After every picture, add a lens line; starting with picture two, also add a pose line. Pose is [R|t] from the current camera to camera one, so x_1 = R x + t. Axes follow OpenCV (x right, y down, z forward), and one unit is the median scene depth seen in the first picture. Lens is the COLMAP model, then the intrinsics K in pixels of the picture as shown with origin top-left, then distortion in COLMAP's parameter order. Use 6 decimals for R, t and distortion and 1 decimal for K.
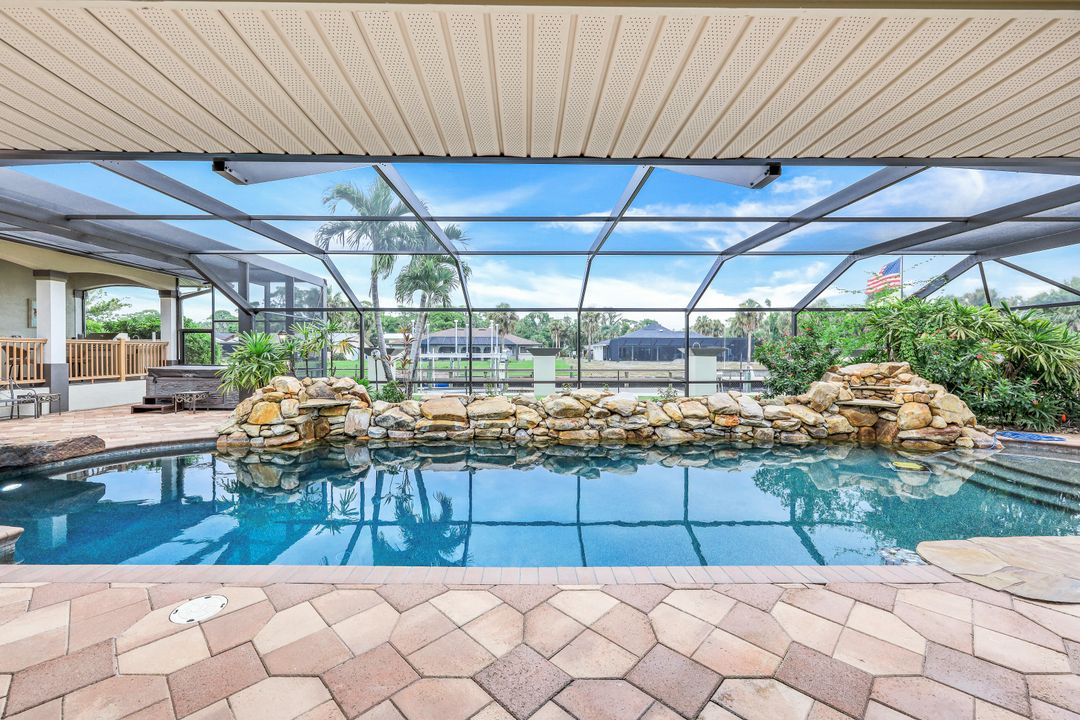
lens RADIAL K [[439.1, 0, 536.8], [0, 439.1, 354.2], [0, 0, 1]] dist [-0.001157, 0.000236]
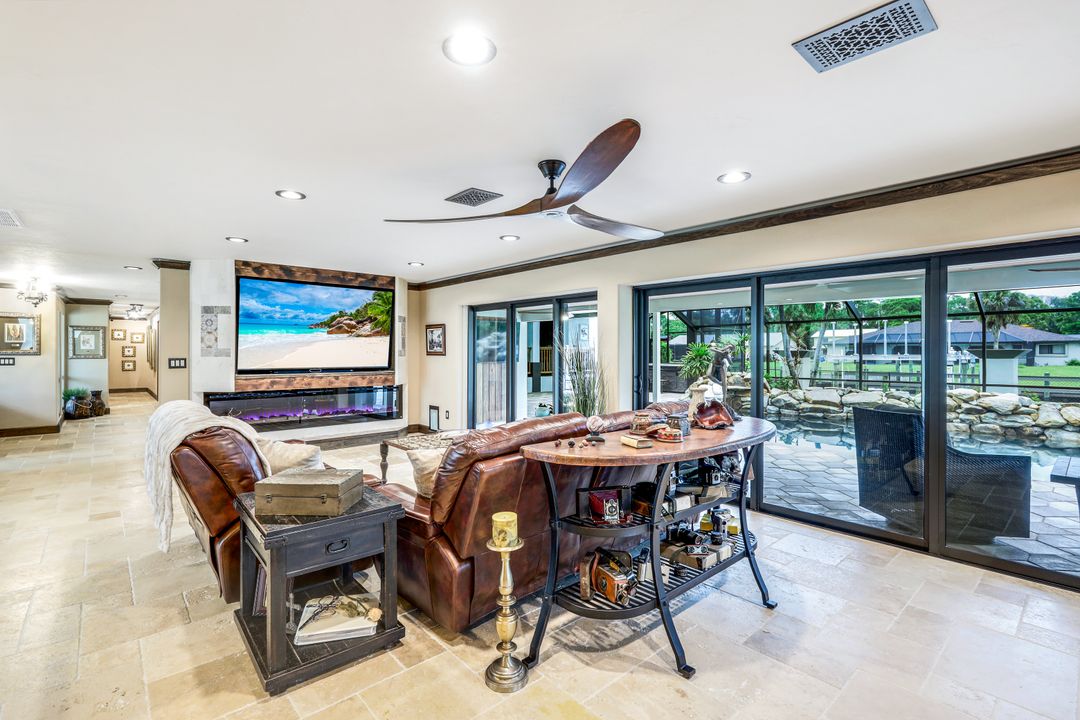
lens RADIAL K [[493.5, 0, 536.6], [0, 493.5, 348.6], [0, 0, 1]] dist [0.001648, 0.001673]
pose [[0.652988, -0.007301, -0.757333, 0.380148], [-0.003454, 0.999914, -0.012618, -0.003755], [0.757361, 0.010855, 0.652907, -0.694768]]
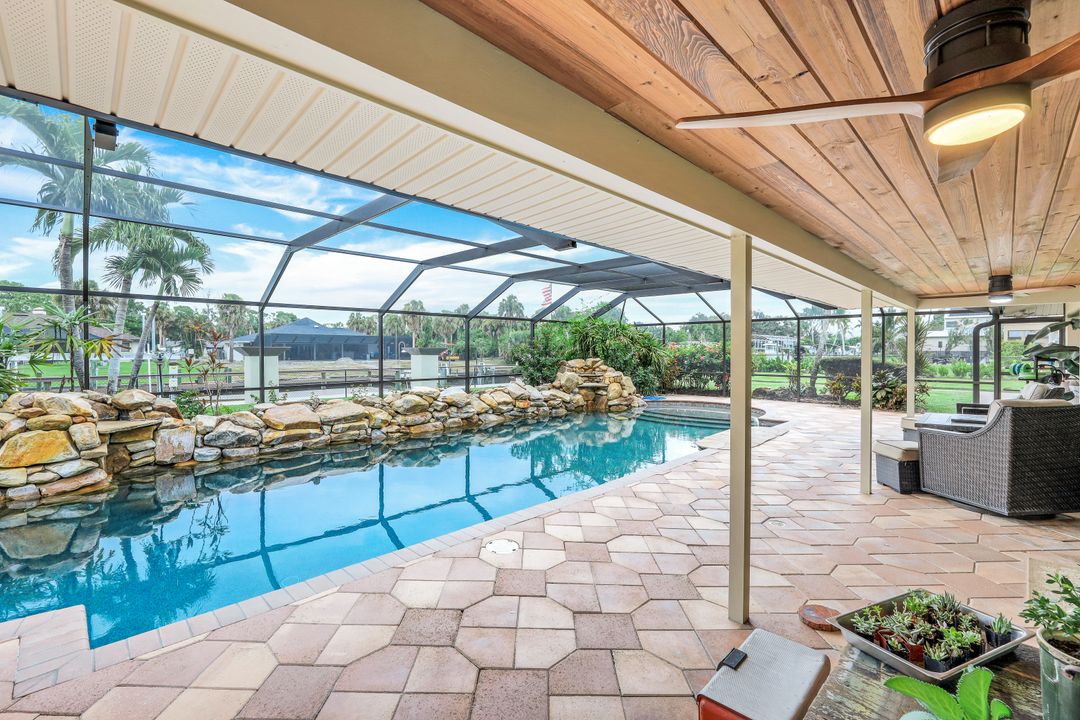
lens RADIAL K [[455.4, 0, 522.6], [0, 455.4, 357.6], [0, 0, 1]] dist [0.000289, -0.000308]
pose [[0.730874, -0.012686, 0.682395, -0.509343], [0.004985, 0.999900, 0.013249, -0.007409], [-0.682494, -0.006282, 0.730864, -0.005073]]
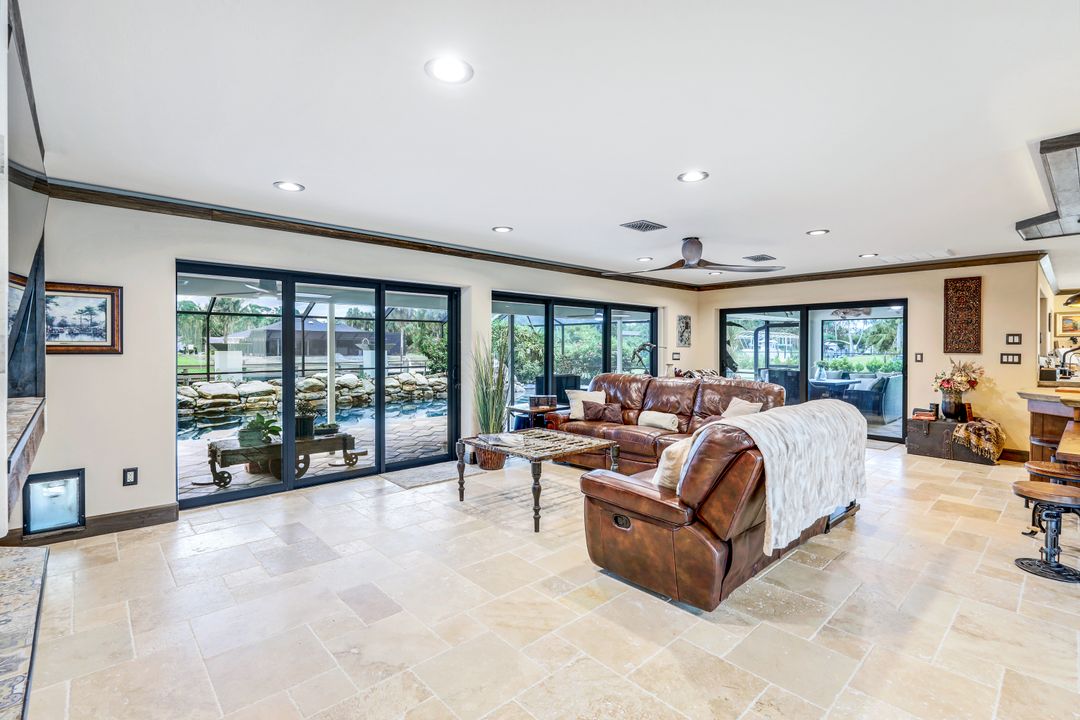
lens RADIAL K [[493.5, 0, 529.8], [0, 493.5, 353.1], [0, 0, 1]] dist [0.001648, 0.001673]
pose [[0.753705, -0.009366, 0.657146, -0.495863], [0.003015, 0.999937, 0.010793, -0.006119], [-0.657206, -0.006154, 0.753686, -0.795005]]
